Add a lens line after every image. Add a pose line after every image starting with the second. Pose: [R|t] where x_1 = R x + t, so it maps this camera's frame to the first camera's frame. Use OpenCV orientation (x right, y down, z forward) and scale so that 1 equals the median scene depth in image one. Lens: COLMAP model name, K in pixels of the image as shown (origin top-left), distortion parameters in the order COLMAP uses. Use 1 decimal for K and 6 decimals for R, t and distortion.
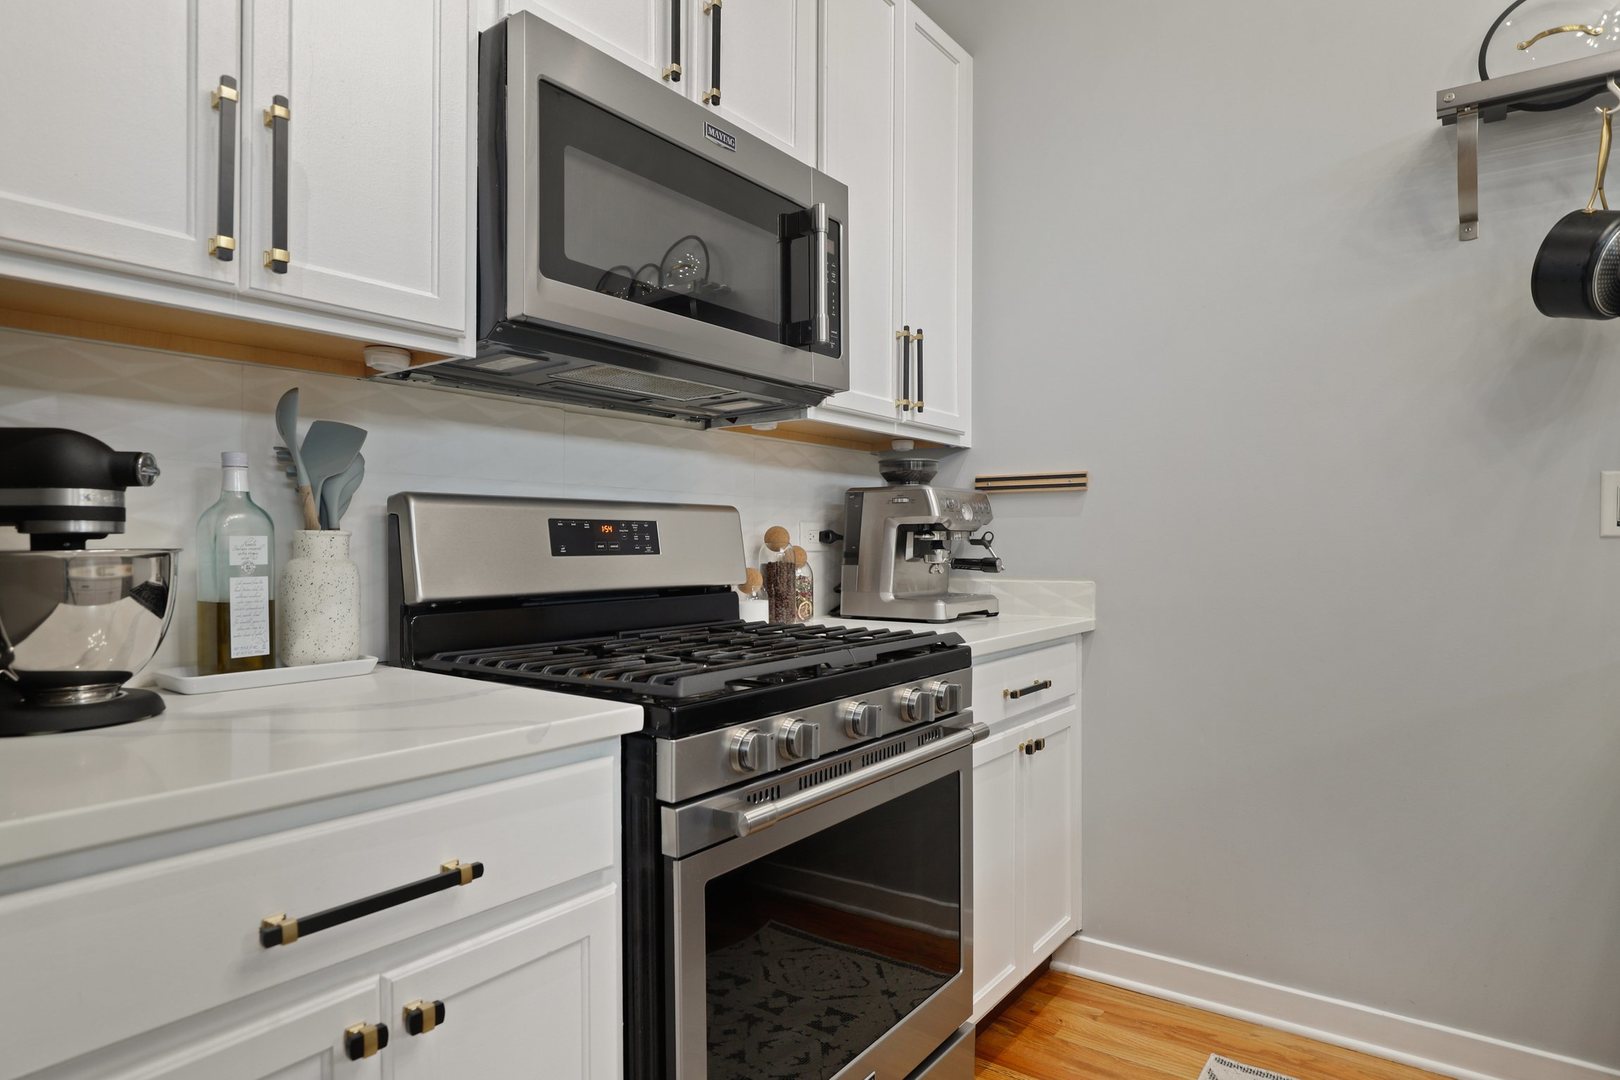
lens RADIAL K [[914.4, 0, 824.3], [0, 914.4, 549.5], [0, 0, 1]] dist [-0.010400, 0.004280]
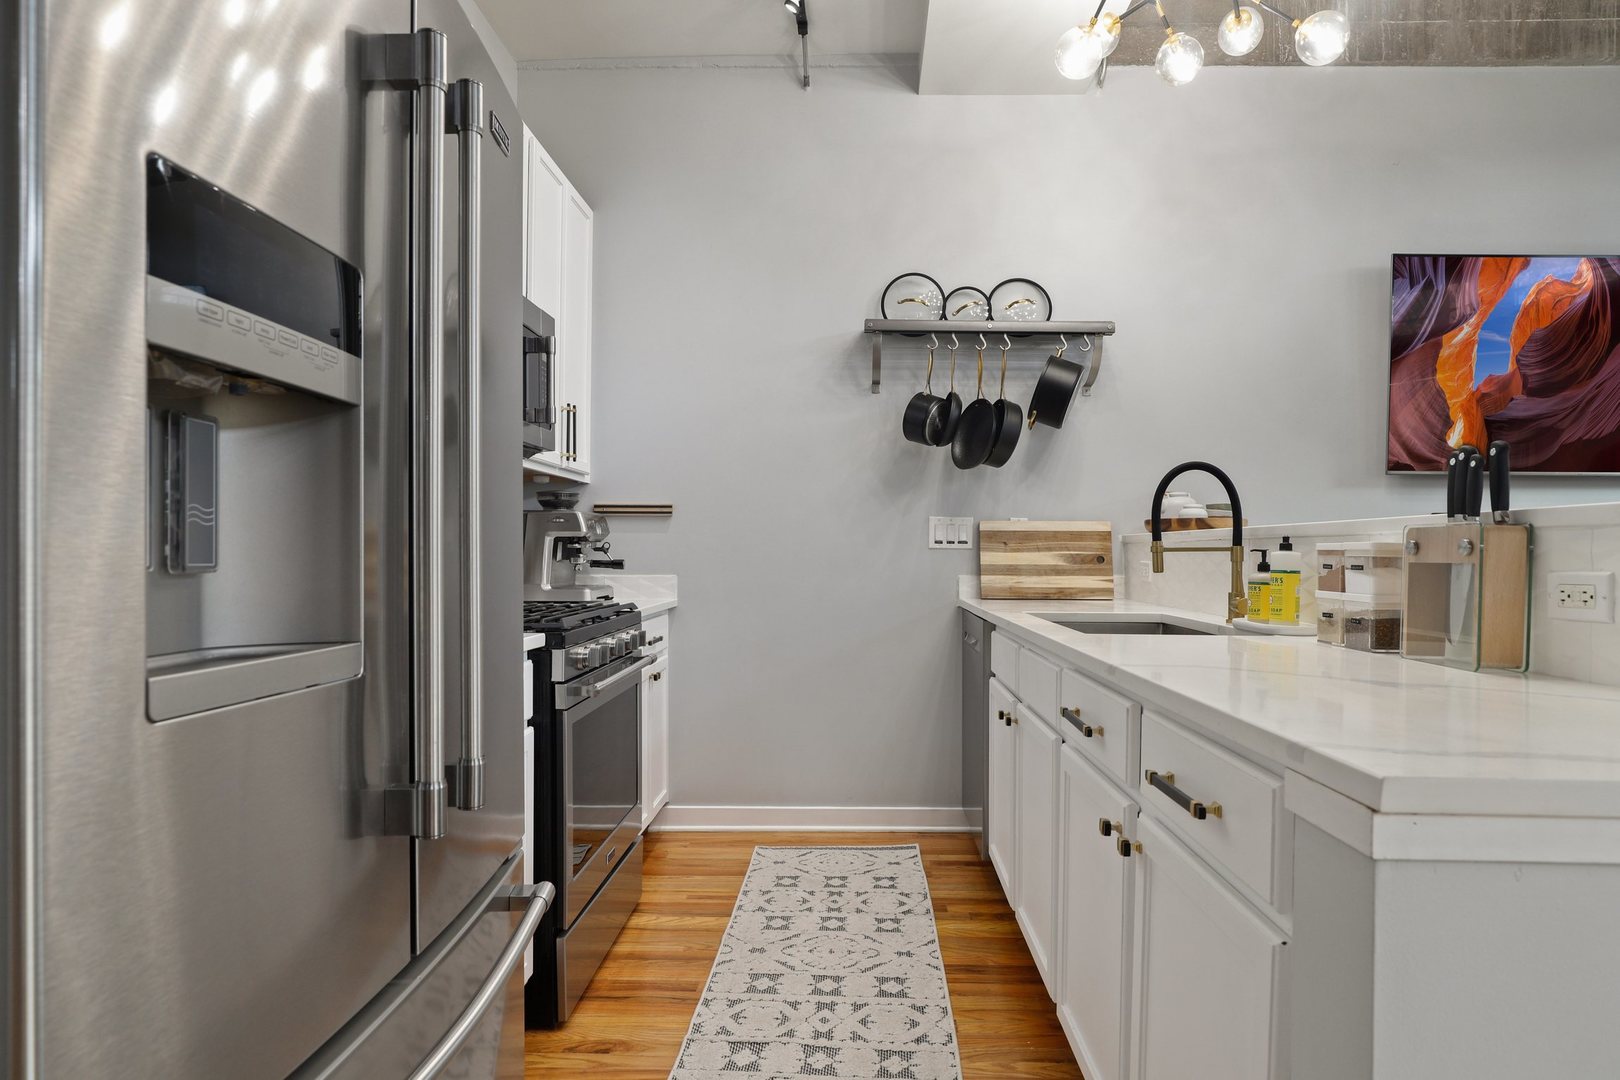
lens RADIAL K [[914.4, 0, 835.3], [0, 914.4, 565.6], [0, 0, 1]] dist [-0.010400, 0.004280]
pose [[0.822377, -0.002951, 0.568935, -0.441958], [-0.001926, 0.999966, 0.007970, 0.006839], [-0.568939, -0.007650, 0.822344, -0.517572]]
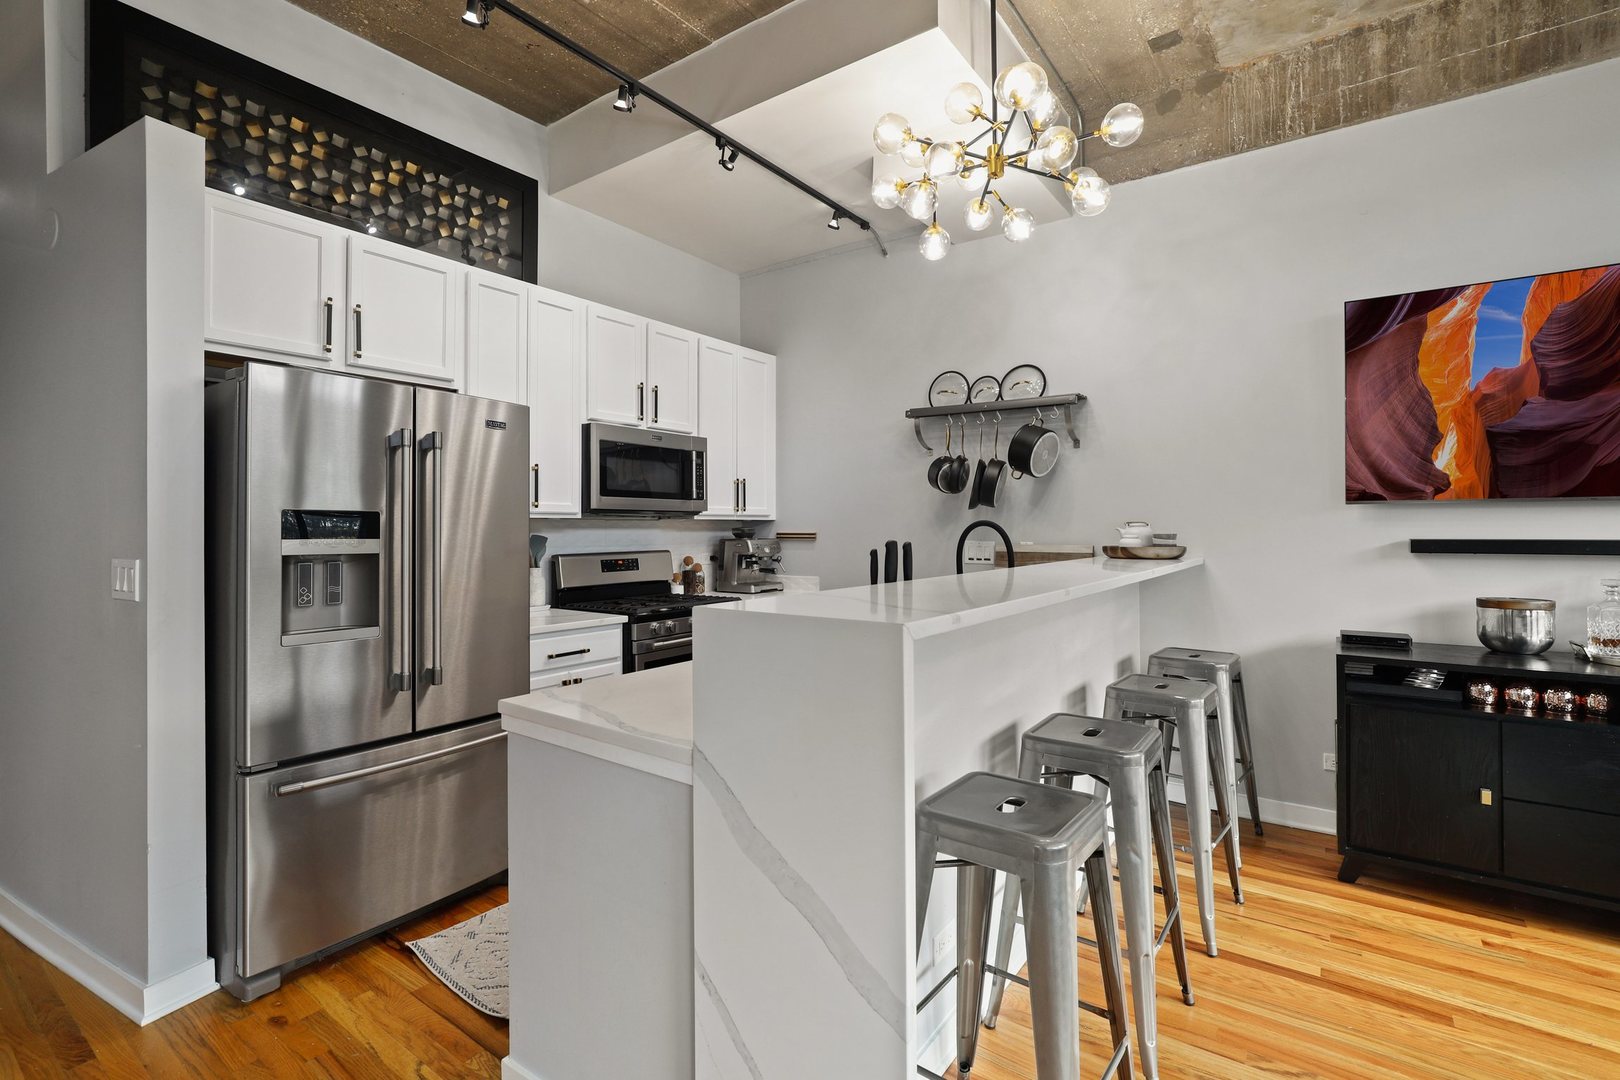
lens RADIAL K [[749.5, 0, 814.1], [0, 749.5, 527.4], [0, 0, 1]] dist [-0.010340, 0.002849]
pose [[0.999957, -0.002928, 0.008751, 0.317905], [0.003004, 0.999957, -0.008727, -0.097504], [-0.008725, 0.008753, 0.999924, -1.230867]]
